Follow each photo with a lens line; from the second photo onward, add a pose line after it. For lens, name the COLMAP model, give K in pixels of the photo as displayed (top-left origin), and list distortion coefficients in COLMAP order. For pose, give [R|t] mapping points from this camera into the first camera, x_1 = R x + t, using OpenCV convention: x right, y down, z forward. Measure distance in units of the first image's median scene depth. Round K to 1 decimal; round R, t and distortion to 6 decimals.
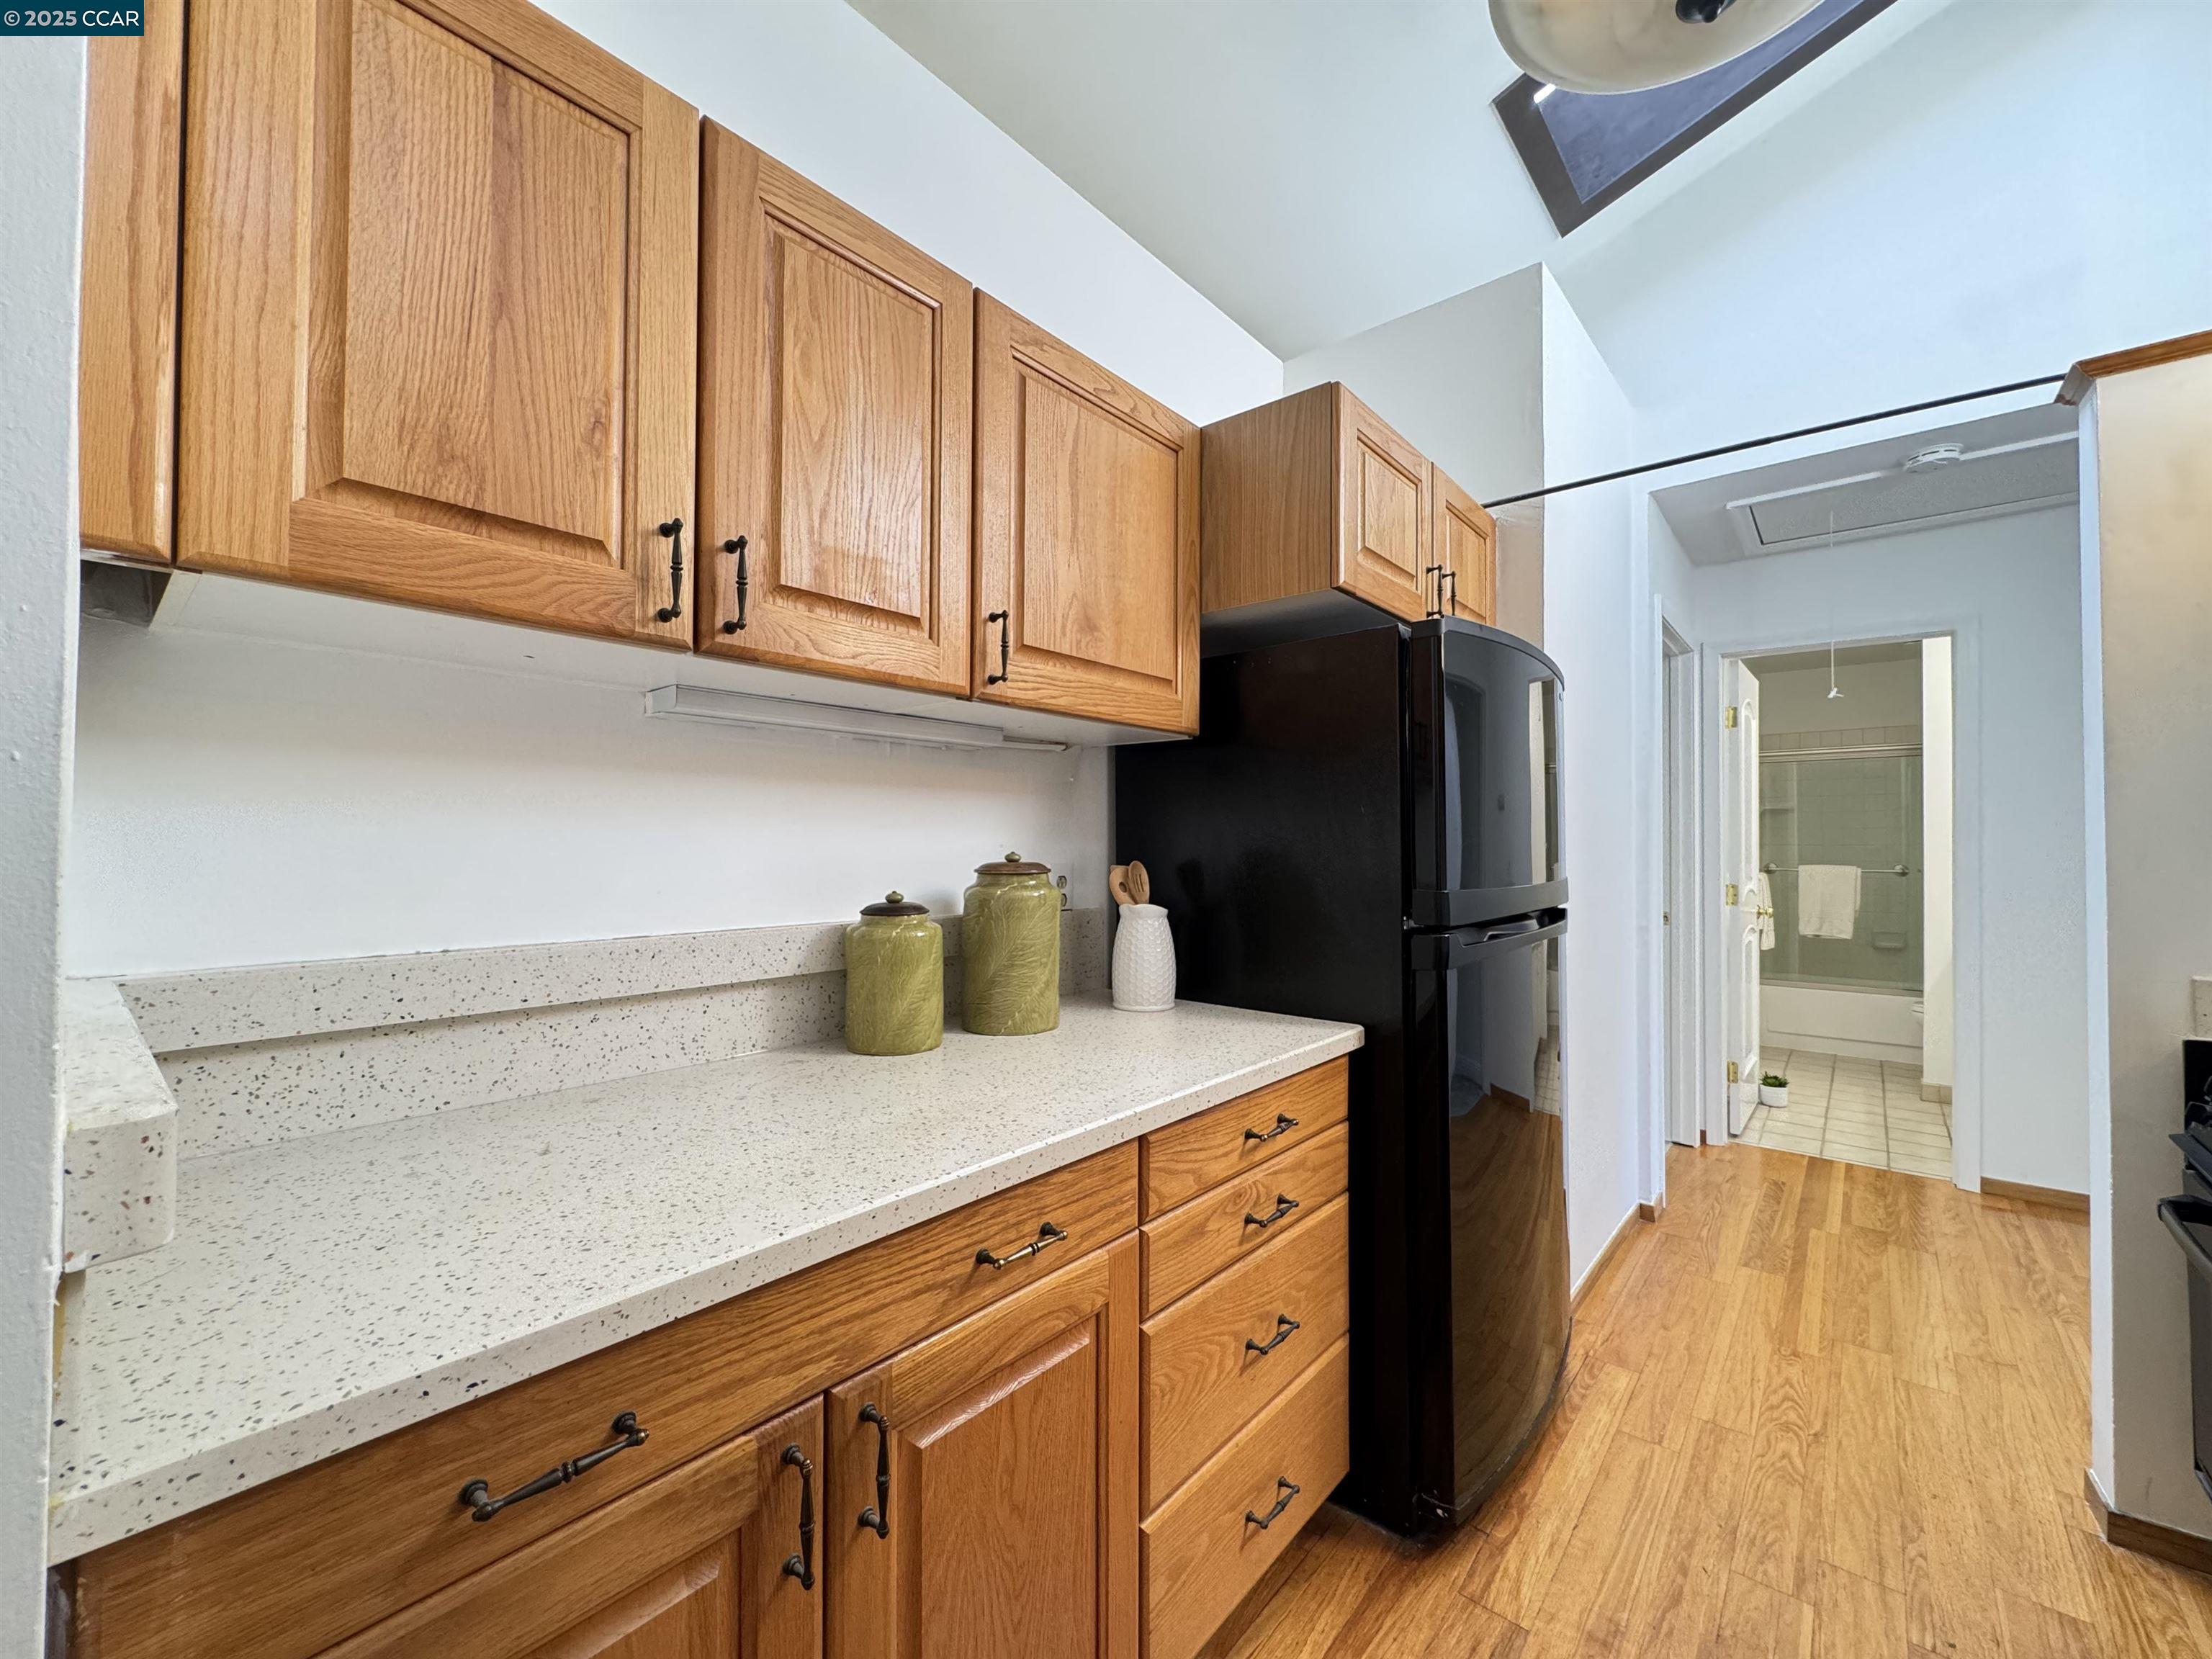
lens RADIAL K [[888.6, 0, 1105.2], [0, 888.6, 831.0], [0, 0, 1]] dist [-0.004492, 0.000847]
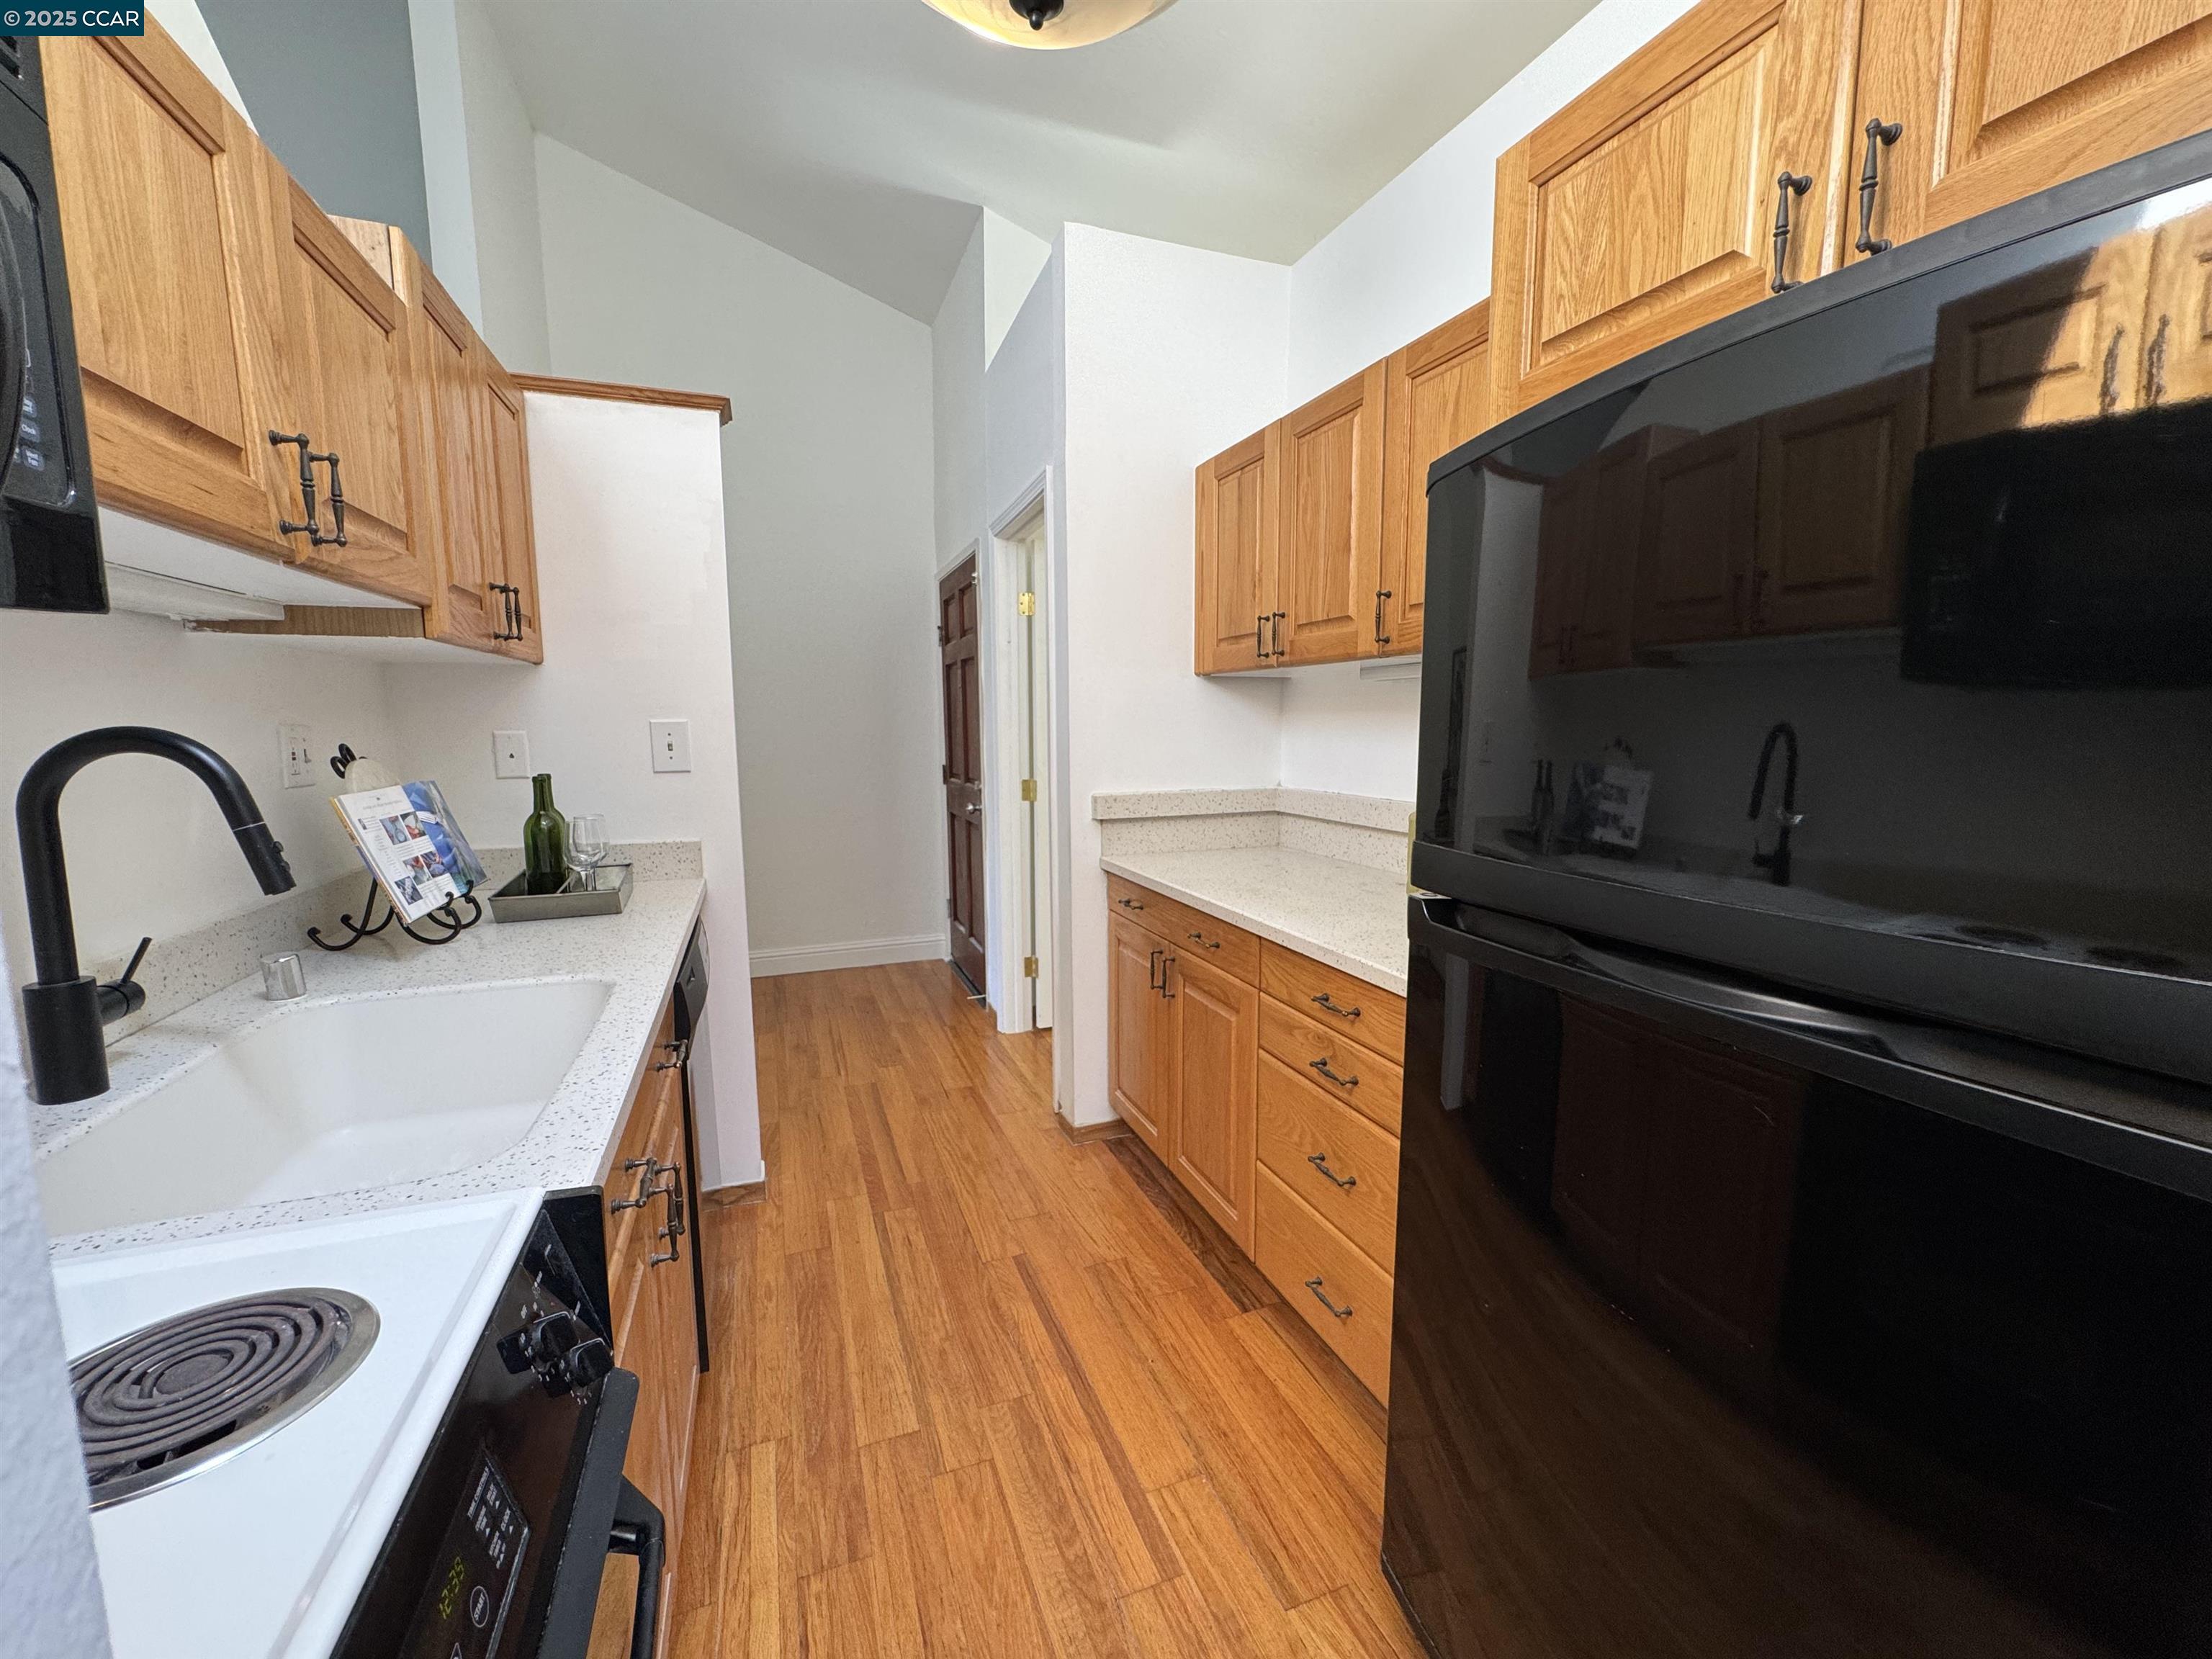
lens RADIAL K [[888.6, 0, 1106.2], [0, 888.6, 827.9], [0, 0, 1]] dist [-0.004492, 0.000847]
pose [[-0.473676, 0.104129, -0.874522, 0.733894], [0.018019, 0.993924, 0.108587, -0.019572], [0.880515, 0.035677, -0.472674, 0.698734]]
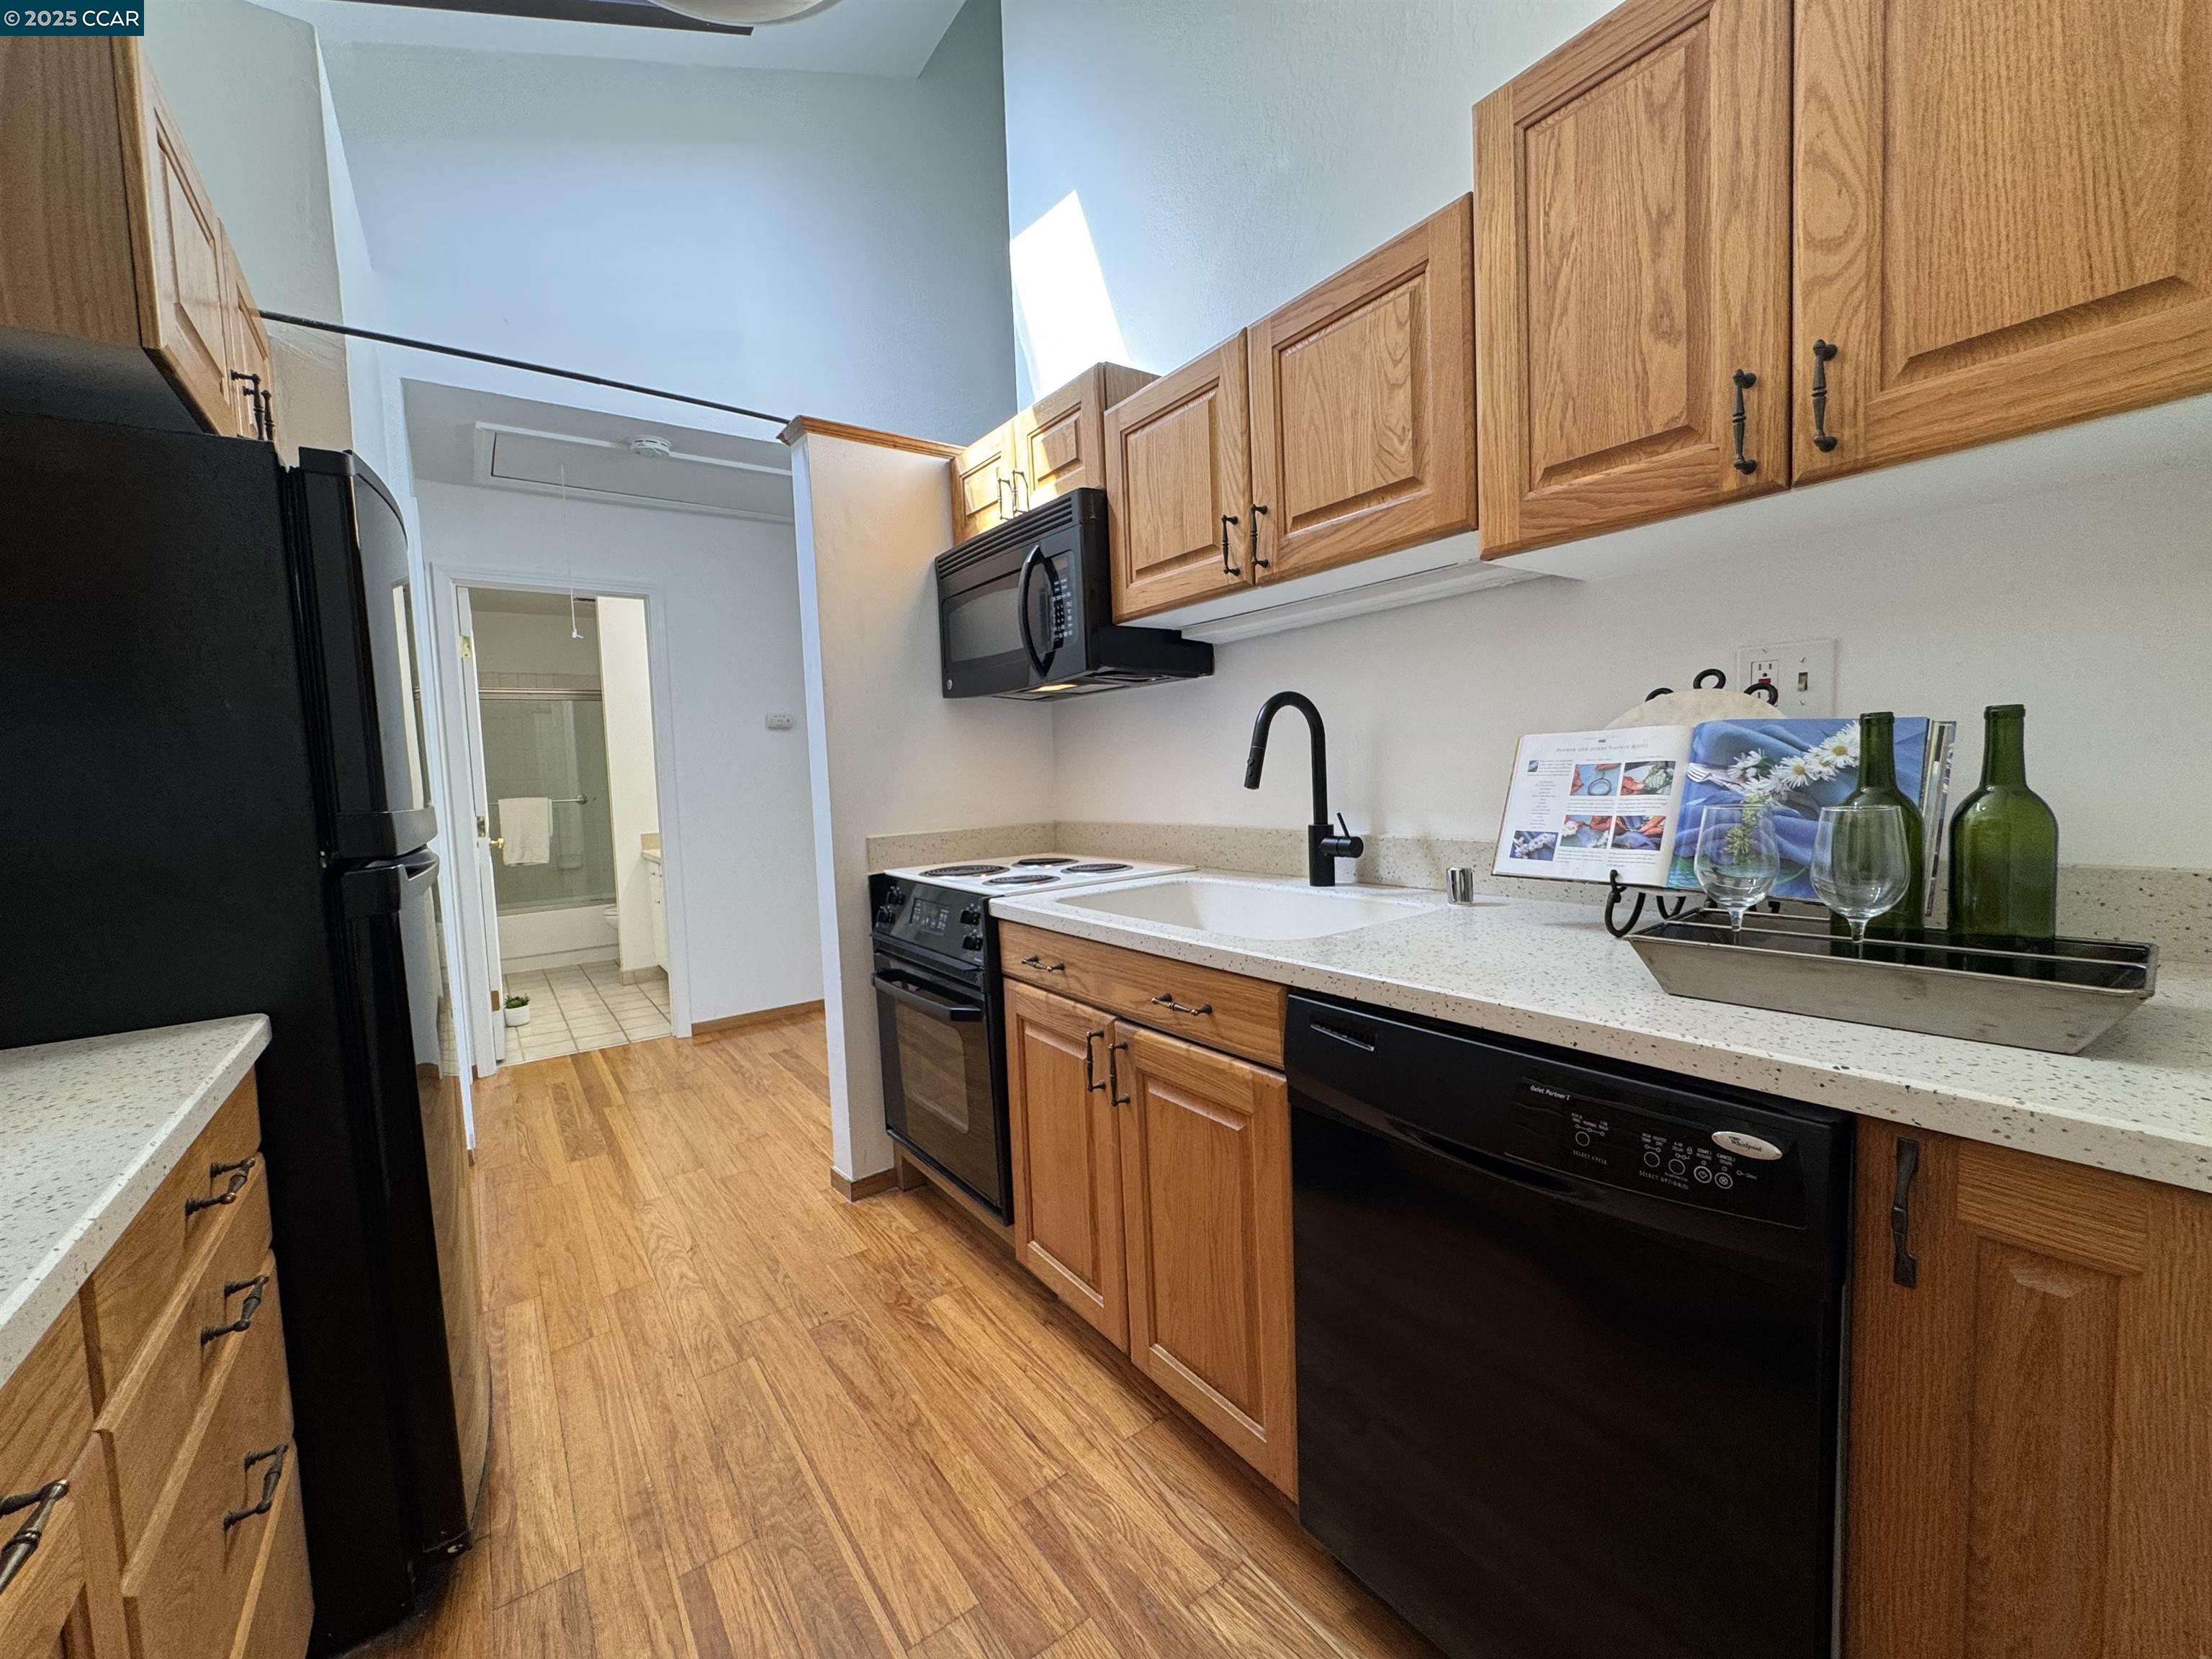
lens RADIAL K [[888.6, 0, 1104.9], [0, 888.6, 832.3], [0, 0, 1]] dist [-0.004492, 0.000847]
pose [[0.232477, -0.082150, 0.969126, -0.144135], [0.023664, 0.996609, 0.078803, 0.023854], [-0.972314, 0.004614, 0.233633, 0.121493]]
